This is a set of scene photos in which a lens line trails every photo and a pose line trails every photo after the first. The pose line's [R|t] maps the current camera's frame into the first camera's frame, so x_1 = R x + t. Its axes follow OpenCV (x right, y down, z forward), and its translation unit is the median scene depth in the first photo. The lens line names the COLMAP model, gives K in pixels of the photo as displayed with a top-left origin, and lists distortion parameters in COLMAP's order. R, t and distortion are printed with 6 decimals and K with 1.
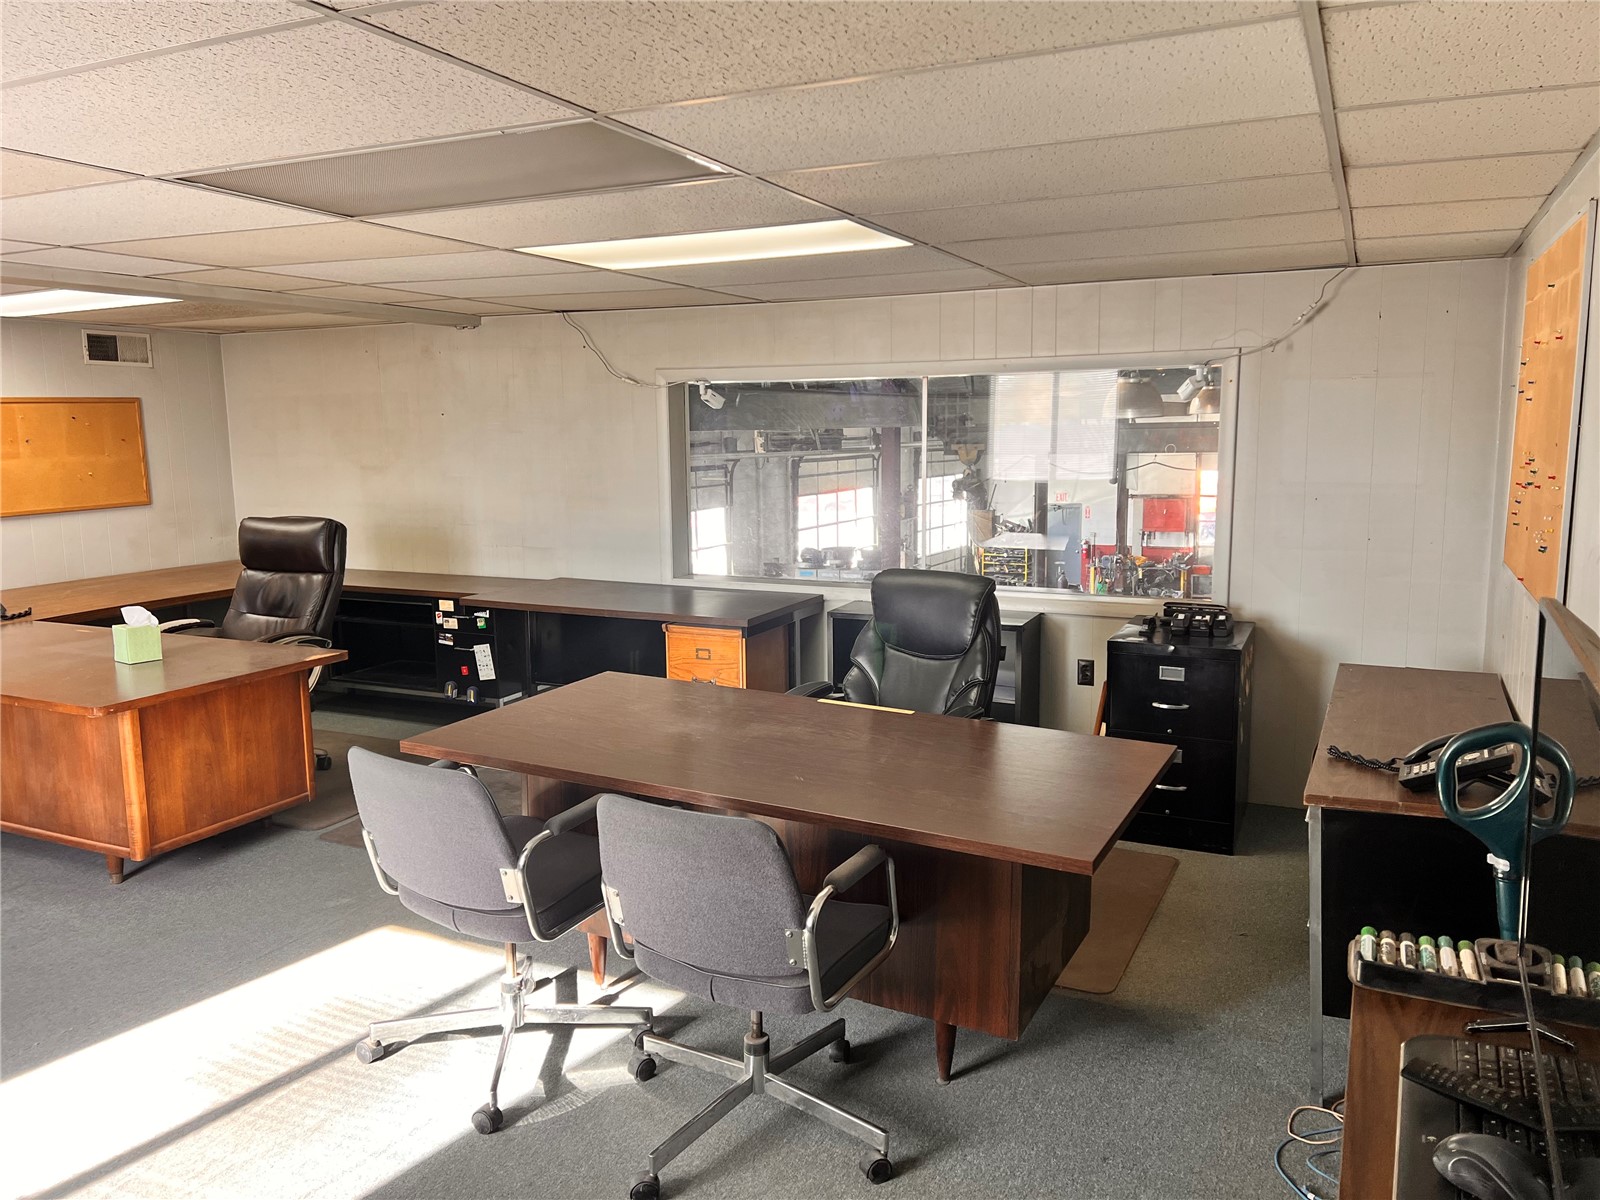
lens RADIAL K [[1200.1, 0, 808.6], [0, 1200.1, 599.0], [0, 0, 1]] dist [0.053479, -0.056317]
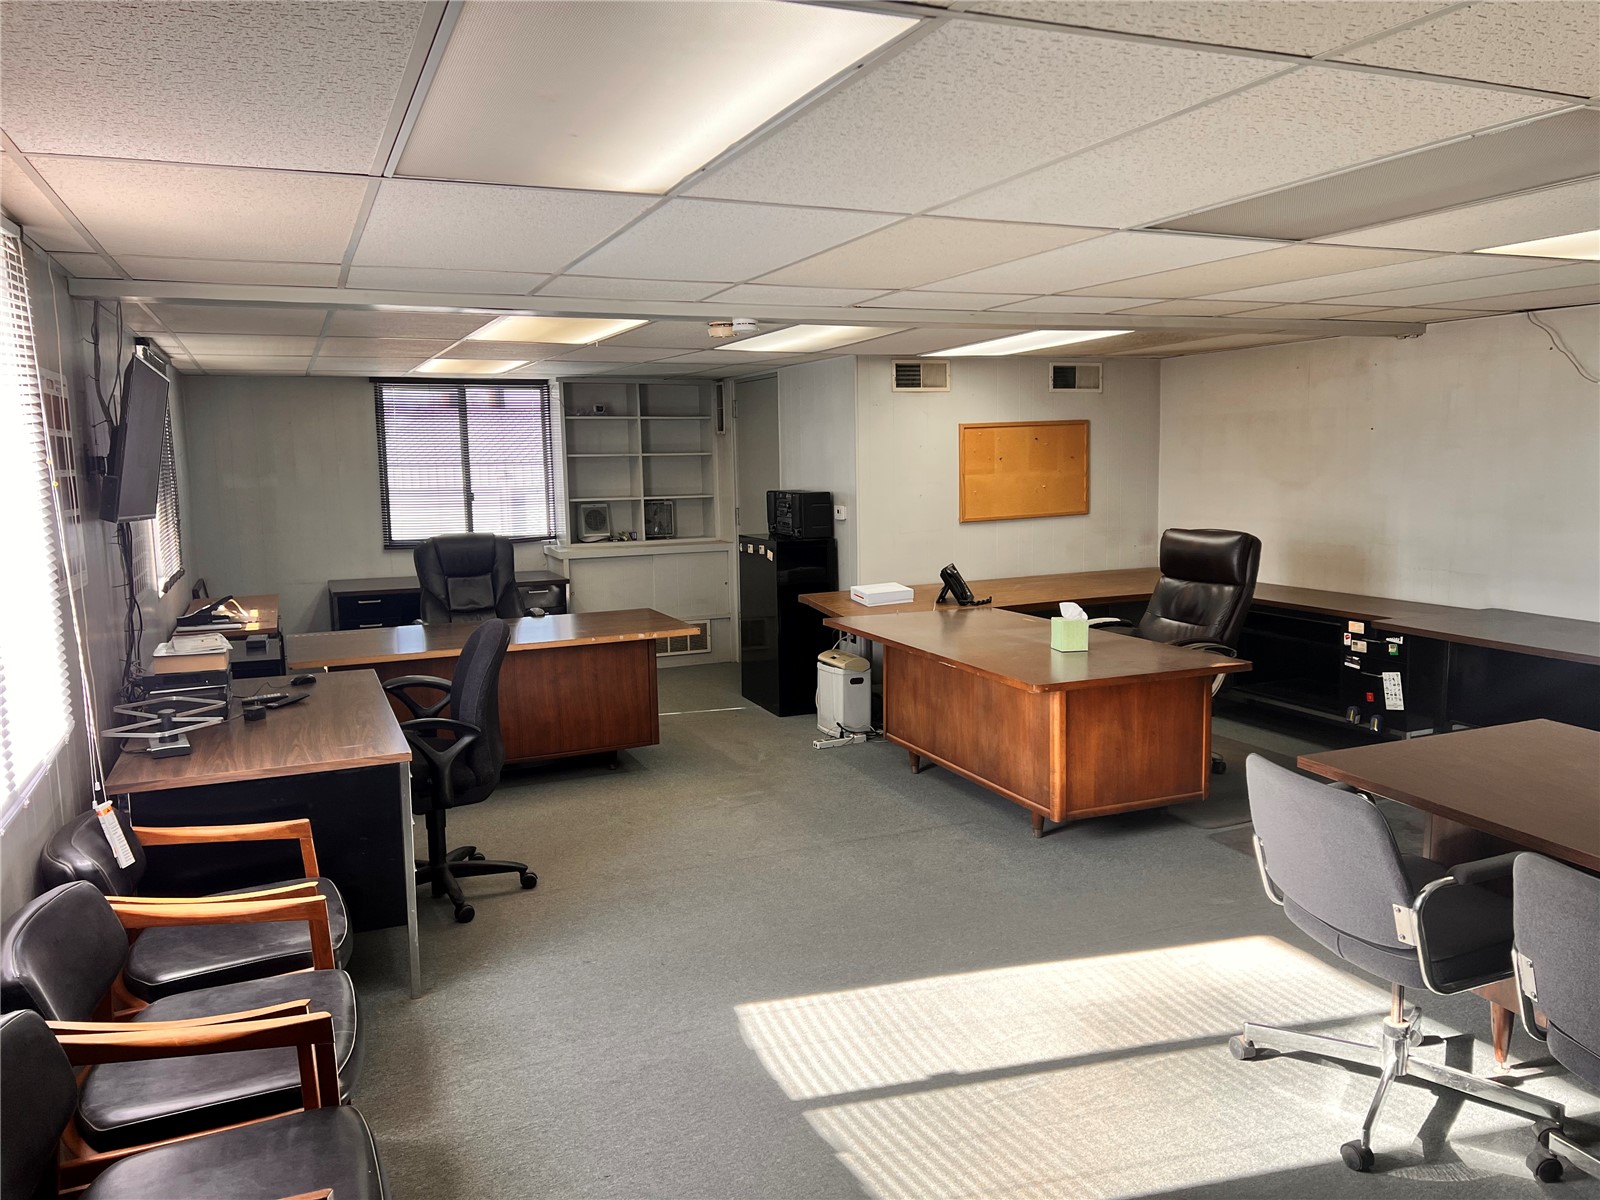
lens RADIAL K [[1200.1, 0, 800.2], [0, 1200.1, 598.7], [0, 0, 1]] dist [0.053479, -0.056317]
pose [[0.747094, 0.077858, -0.660142, 0.008352], [-0.085616, 0.996115, 0.020591, 0.001456], [0.659181, 0.041135, 0.750858, -0.037876]]
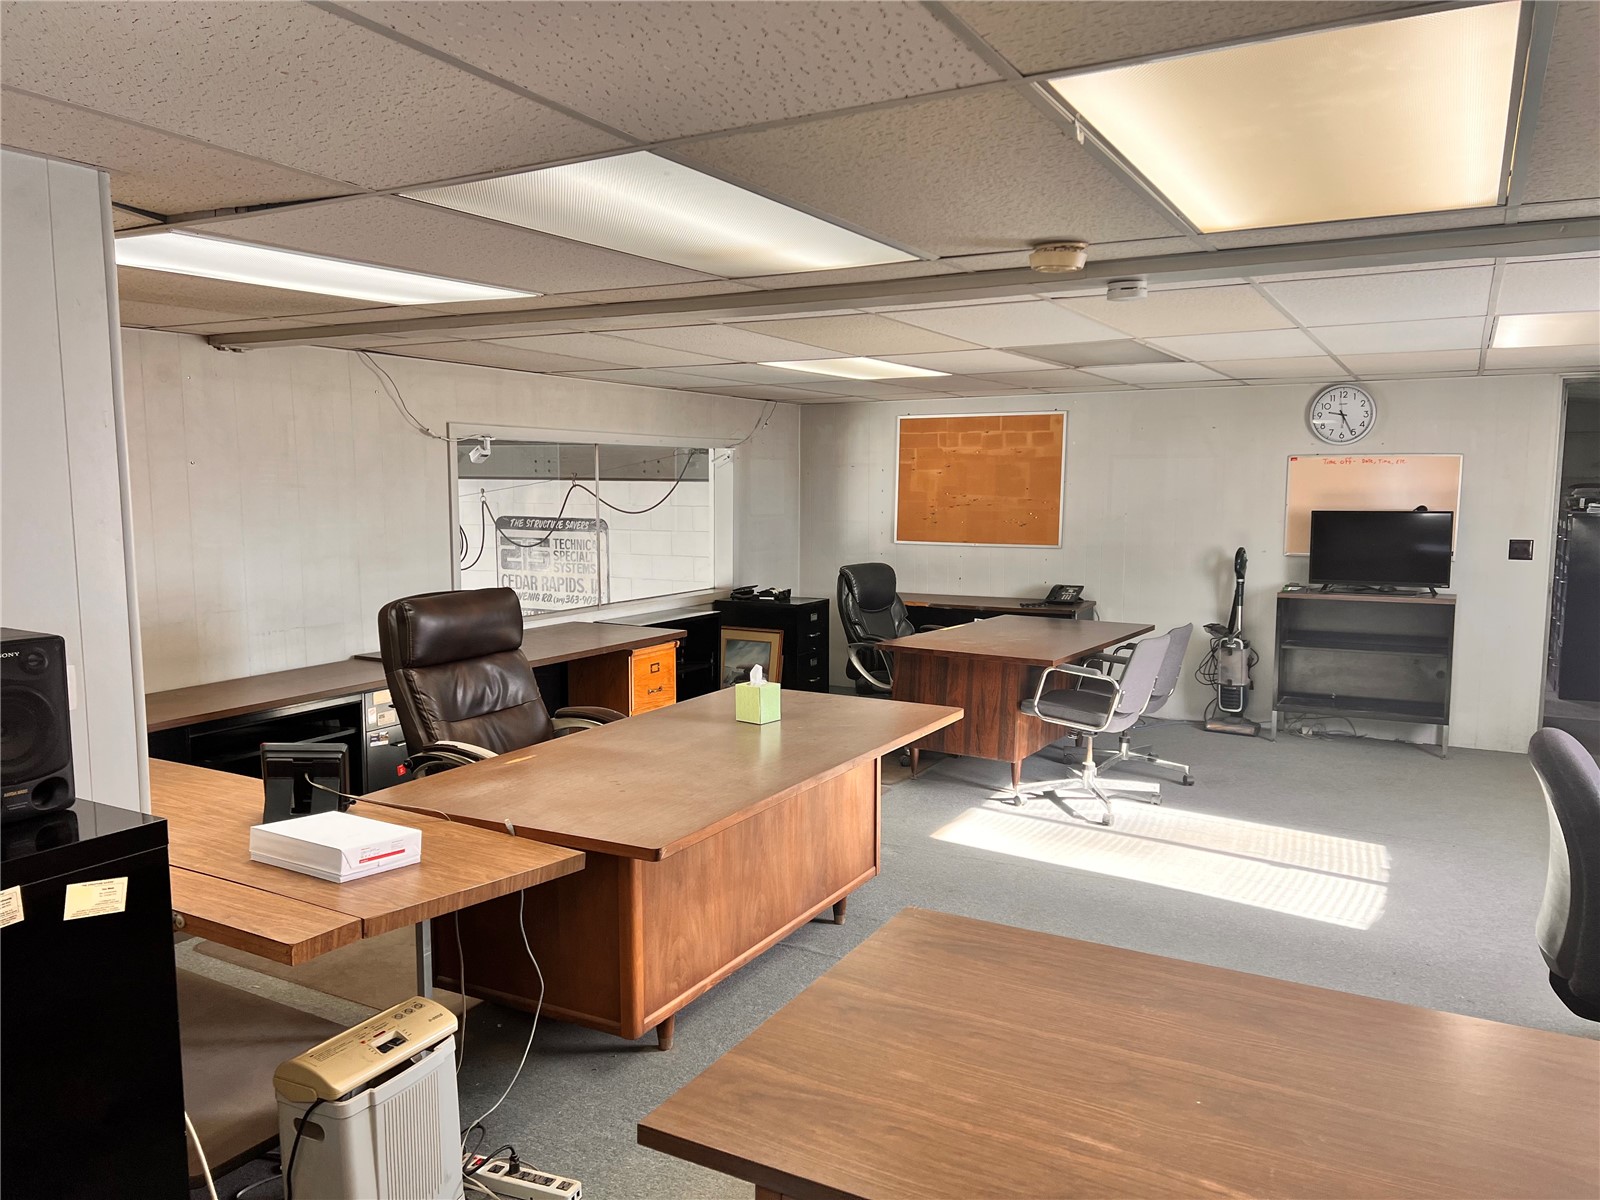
lens RADIAL K [[1200.1, 0, 793.8], [0, 1200.1, 603.2], [0, 0, 1]] dist [0.053479, -0.056317]
pose [[0.060897, -0.098453, 0.993277, -1.970123], [0.145155, 0.985418, 0.088774, -0.161182], [-0.987533, 0.138773, 0.074300, 1.176937]]
